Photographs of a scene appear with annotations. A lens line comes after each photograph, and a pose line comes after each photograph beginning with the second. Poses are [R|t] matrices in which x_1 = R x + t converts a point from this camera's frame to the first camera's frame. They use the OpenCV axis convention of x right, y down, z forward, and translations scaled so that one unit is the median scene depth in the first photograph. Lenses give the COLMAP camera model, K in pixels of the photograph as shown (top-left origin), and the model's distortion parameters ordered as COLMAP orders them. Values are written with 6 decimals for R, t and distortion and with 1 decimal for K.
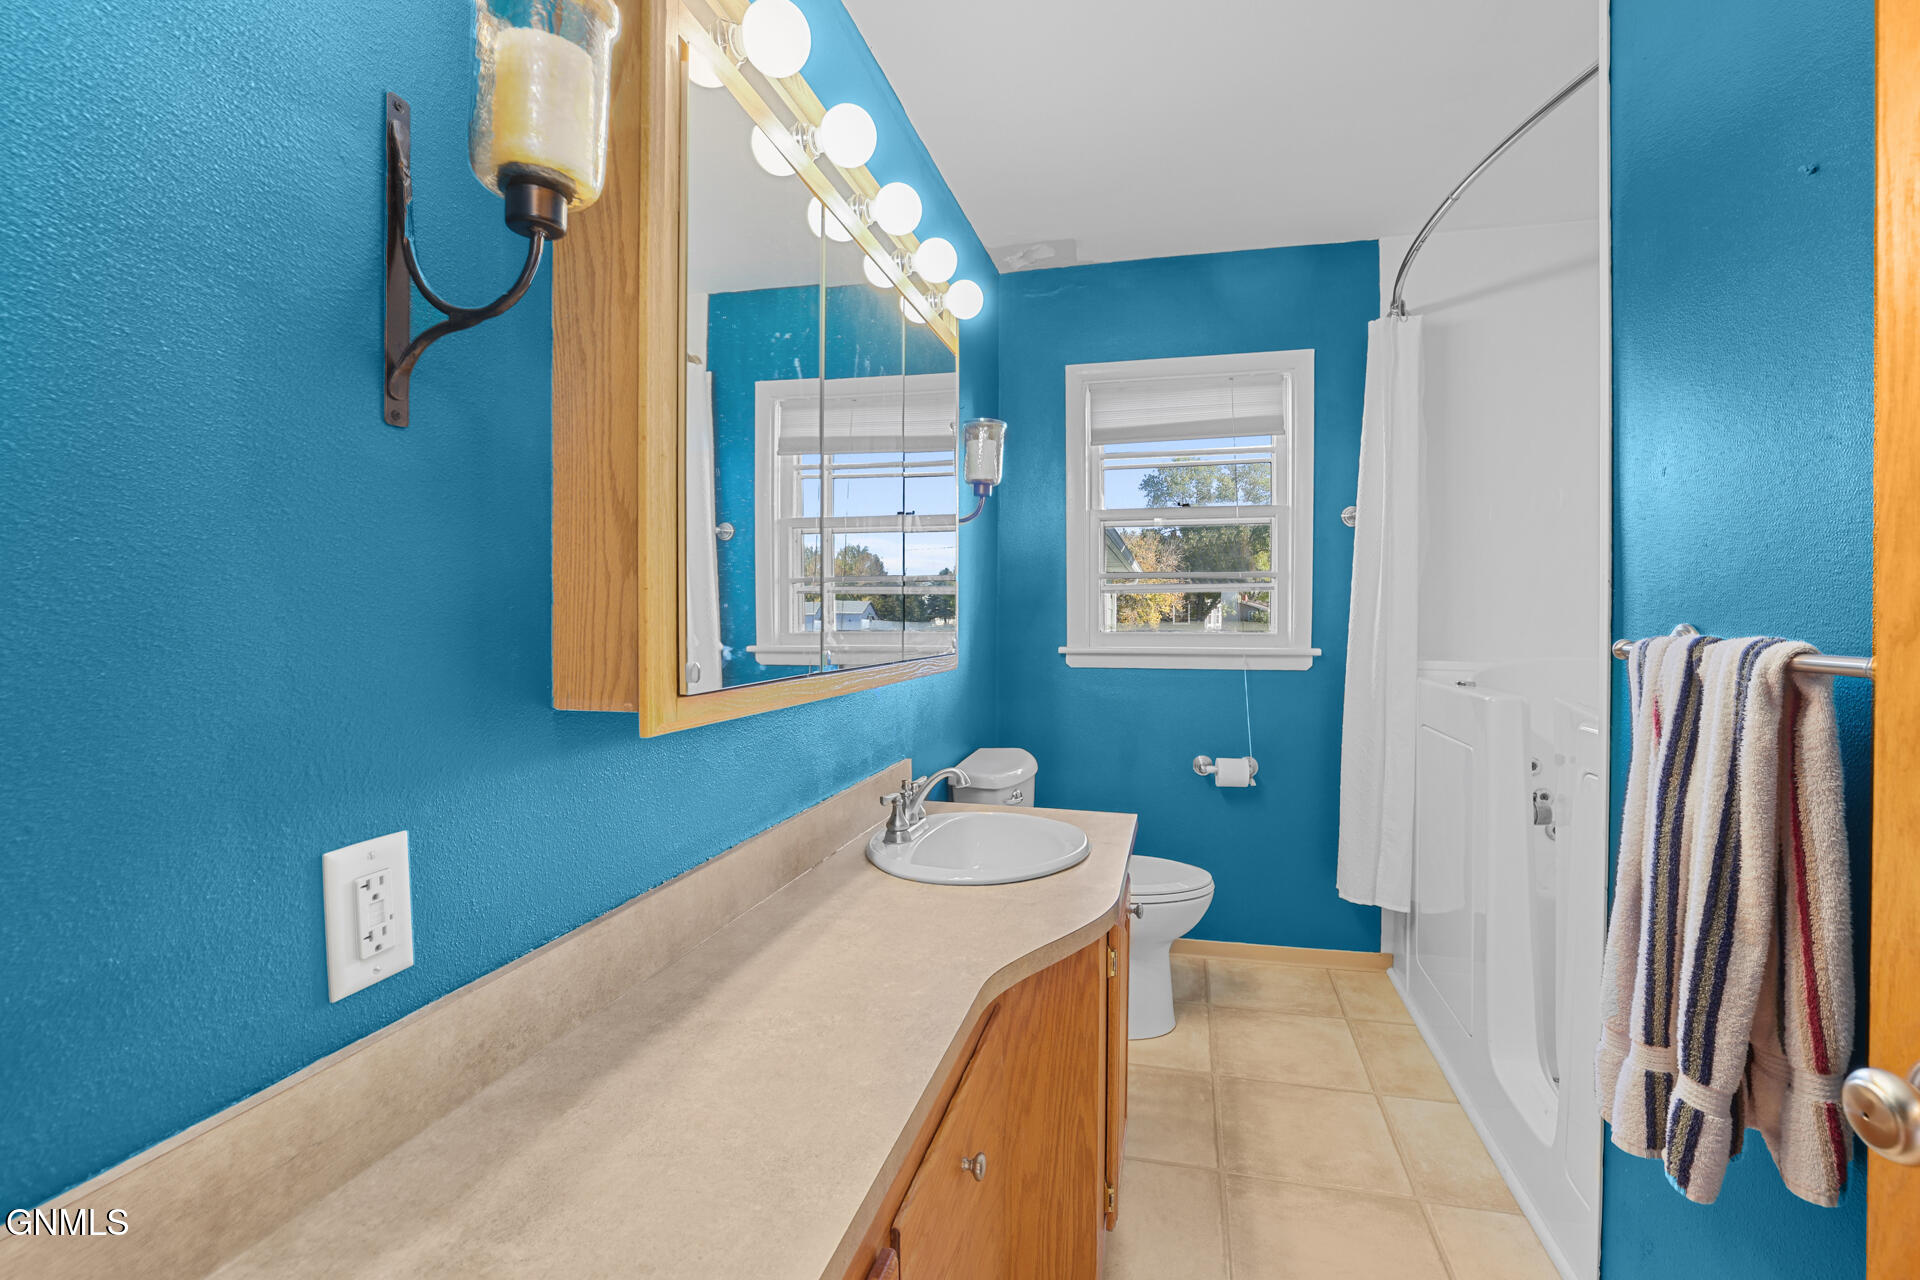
lens RADIAL K [[831.9, 0, 975.3], [0, 831.9, 630.9], [0, 0, 1]] dist [-0.037056, 0.004874]
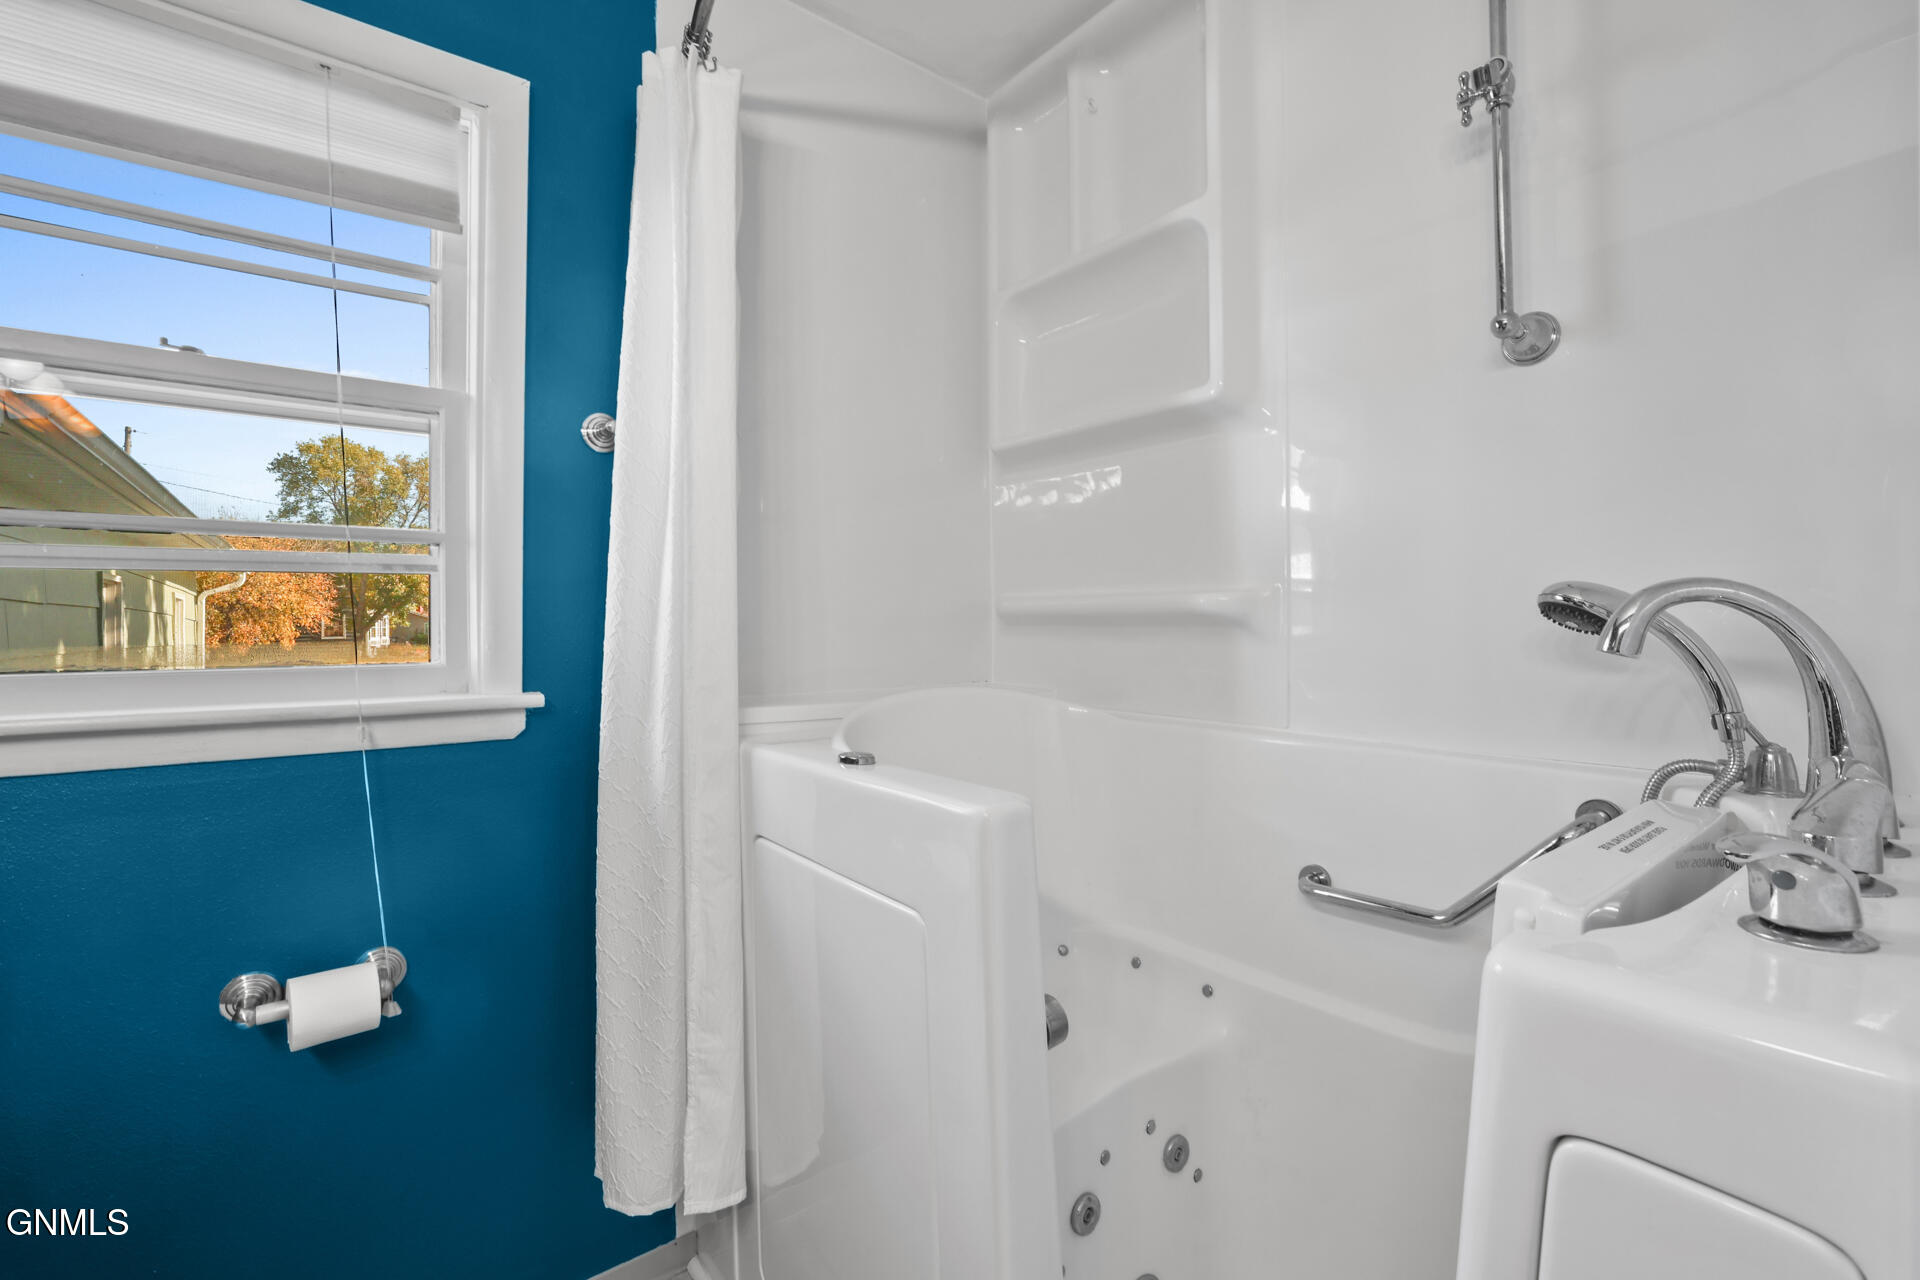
lens RADIAL K [[831.9, 0, 980.5], [0, 831.9, 629.0], [0, 0, 1]] dist [-0.037056, 0.004874]
pose [[0.609715, -0.007109, 0.792589, 0.187175], [0.020642, 0.999763, -0.006911, -0.007963], [-0.792352, 0.020574, 0.609717, 0.490841]]
